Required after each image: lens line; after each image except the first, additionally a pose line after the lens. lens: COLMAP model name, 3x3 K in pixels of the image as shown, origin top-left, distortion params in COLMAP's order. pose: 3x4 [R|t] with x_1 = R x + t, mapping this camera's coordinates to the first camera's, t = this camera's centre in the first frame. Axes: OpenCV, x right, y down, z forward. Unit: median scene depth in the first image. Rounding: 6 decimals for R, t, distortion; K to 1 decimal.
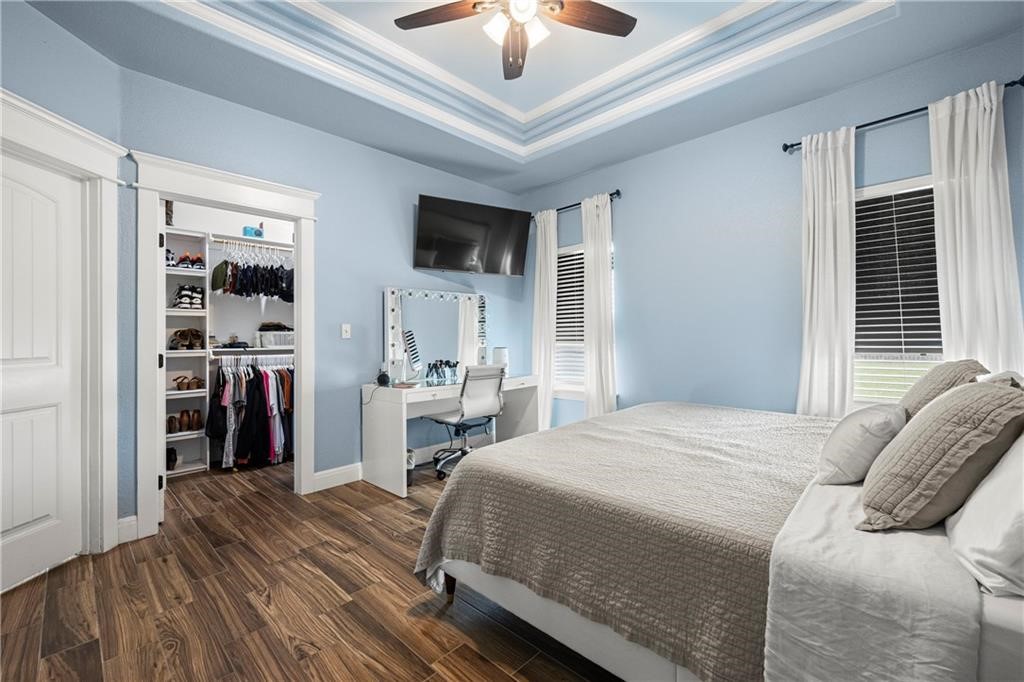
lens RADIAL K [[427.2, 0, 510.2], [0, 427.2, 342.6], [0, 0, 1]] dist [-0.001751, -0.000194]
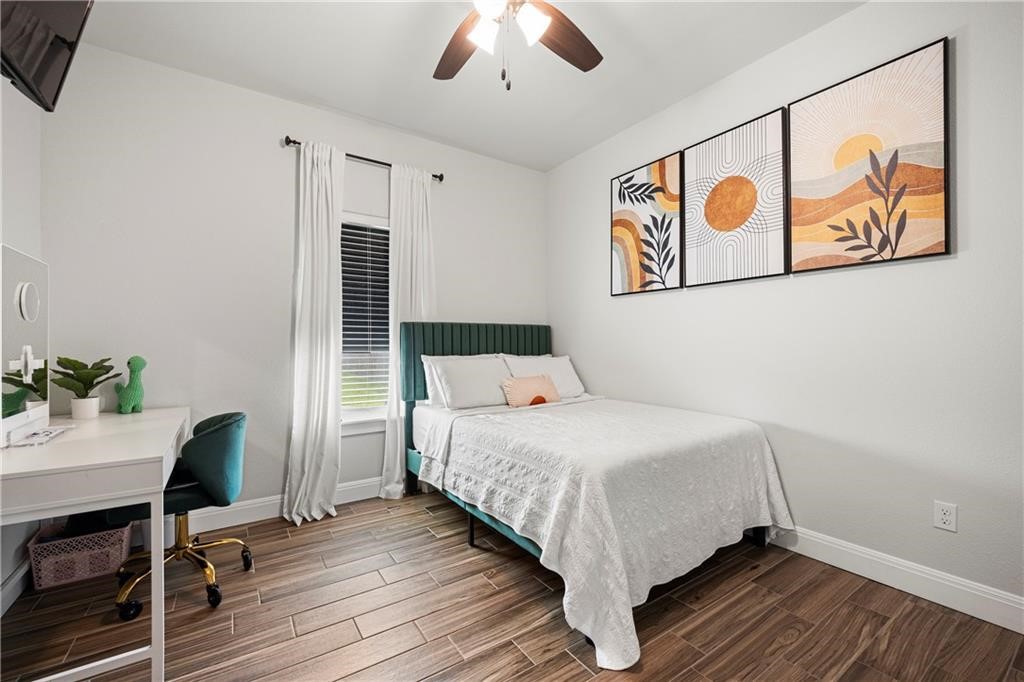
lens RADIAL K [[427.2, 0, 516.6], [0, 427.2, 339.1], [0, 0, 1]] dist [-0.001751, -0.000194]
pose [[0.194813, 0.012959, 0.980755, -0.275705], [-0.015608, 0.999827, -0.010110, -0.002367], [-0.980716, -0.013338, 0.194982, 0.303948]]
